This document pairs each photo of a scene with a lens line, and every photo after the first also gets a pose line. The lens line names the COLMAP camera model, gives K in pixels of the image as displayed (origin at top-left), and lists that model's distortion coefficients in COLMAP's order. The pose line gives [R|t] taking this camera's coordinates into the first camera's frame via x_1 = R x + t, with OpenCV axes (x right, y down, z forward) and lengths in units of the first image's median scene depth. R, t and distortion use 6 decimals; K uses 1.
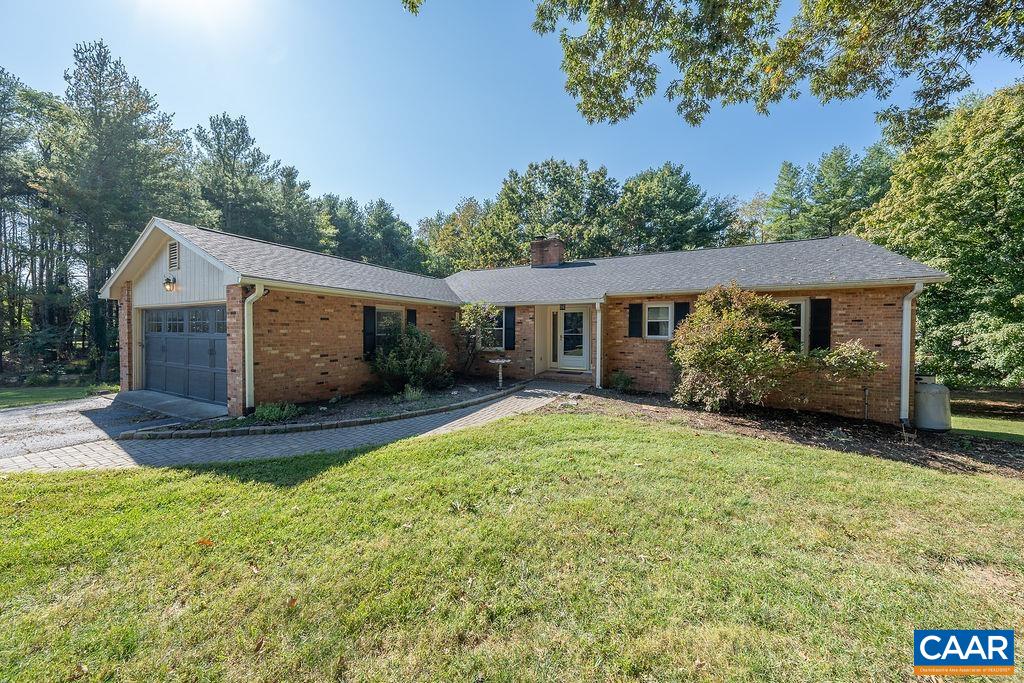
lens RADIAL K [[345.4, 0, 509.3], [0, 345.4, 336.7], [0, 0, 1]] dist [-0.004059, 0.000198]
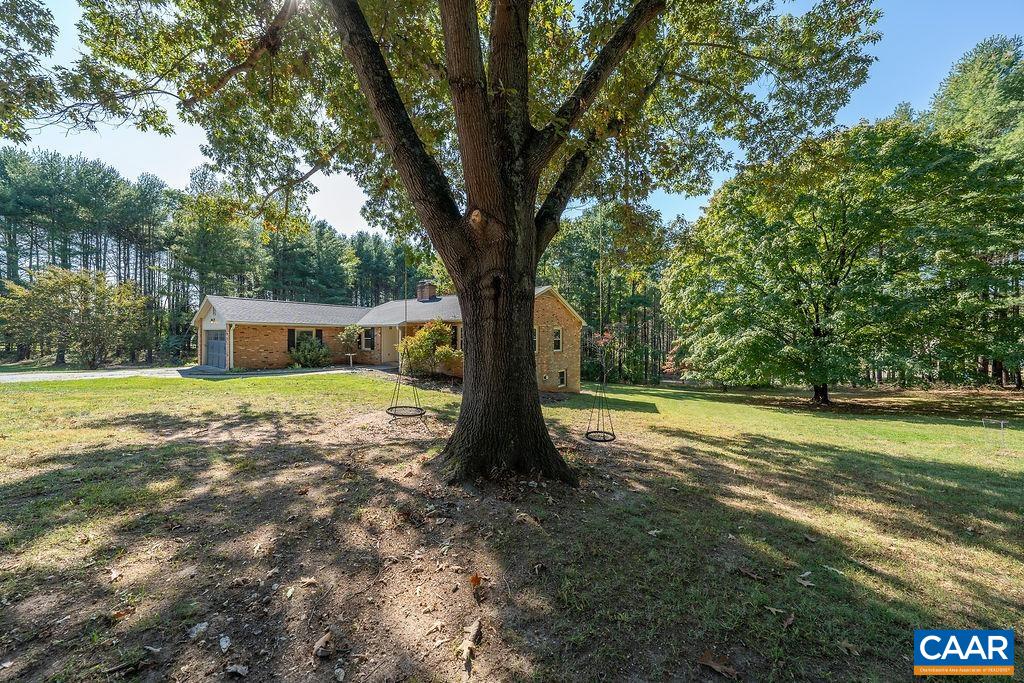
lens RADIAL K [[345.4, 0, 509.3], [0, 345.4, 336.7], [0, 0, 1]] dist [-0.004059, 0.000198]
pose [[0.986326, 0.001328, -0.164801, 1.376757], [-0.004001, 0.999866, -0.015884, -0.006178], [0.164758, 0.016326, 0.986199, -0.987010]]
